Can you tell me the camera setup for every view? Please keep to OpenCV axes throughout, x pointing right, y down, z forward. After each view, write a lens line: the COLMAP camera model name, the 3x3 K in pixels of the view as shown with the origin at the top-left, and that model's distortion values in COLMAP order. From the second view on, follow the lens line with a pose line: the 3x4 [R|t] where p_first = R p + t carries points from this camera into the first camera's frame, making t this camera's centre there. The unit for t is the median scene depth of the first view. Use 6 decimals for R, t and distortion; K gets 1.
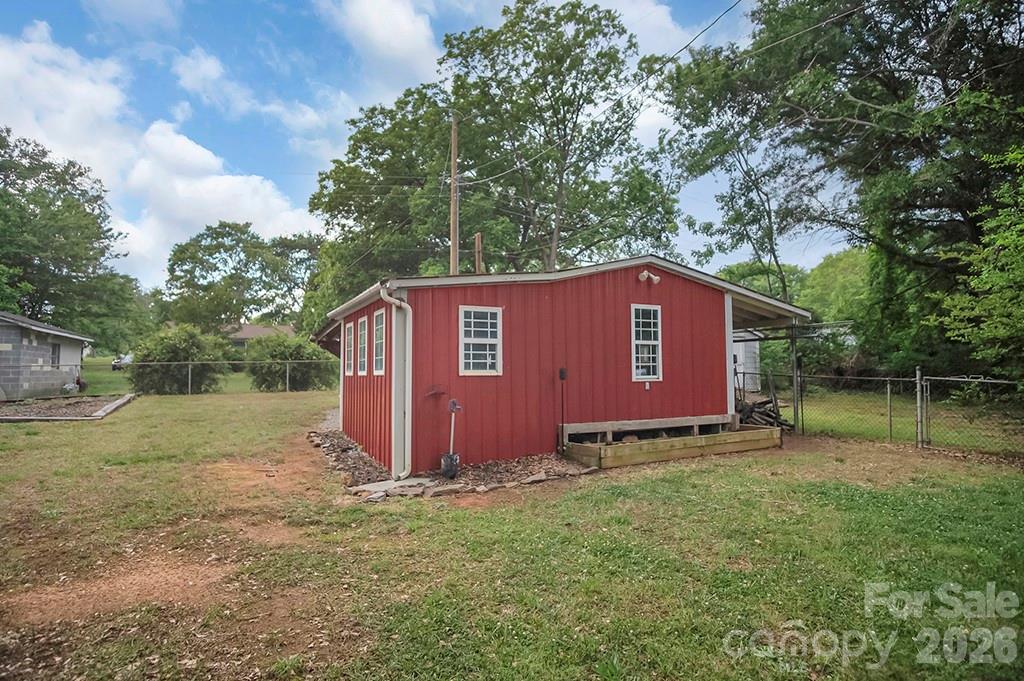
lens RADIAL K [[597.5, 0, 519.9], [0, 597.5, 336.2], [0, 0, 1]] dist [-0.026976, -0.000320]
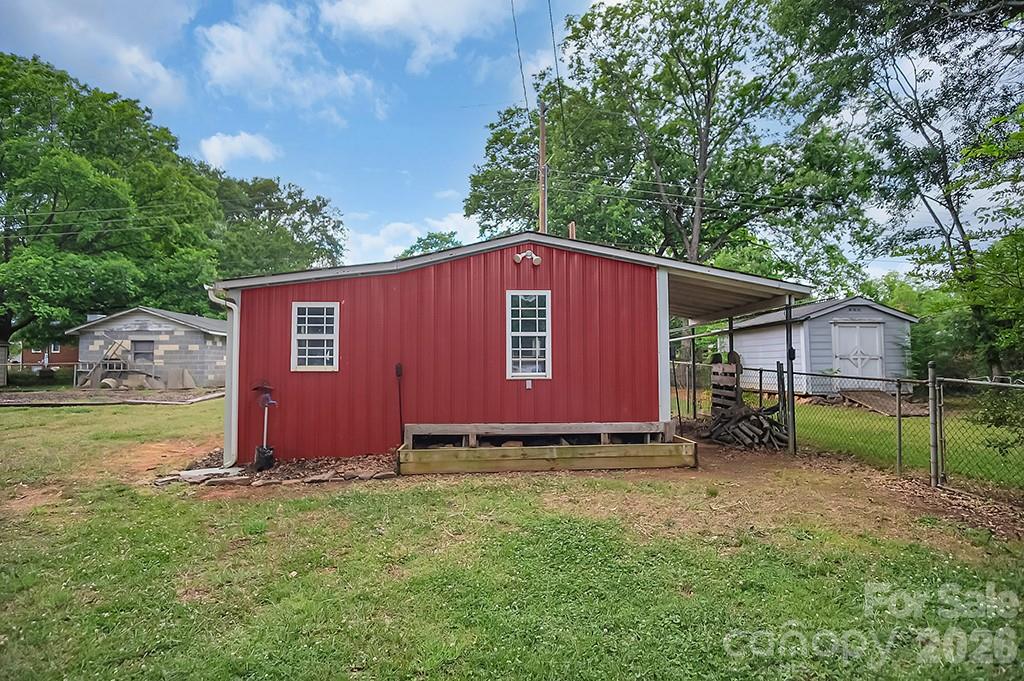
lens RADIAL K [[597.5, 0, 519.9], [0, 597.5, 336.2], [0, 0, 1]] dist [-0.026976, -0.000320]
pose [[0.894050, -0.020339, -0.447506, 0.594138], [0.024616, 0.999690, 0.003744, 0.010183], [0.447291, -0.014363, 0.894273, 0.226013]]
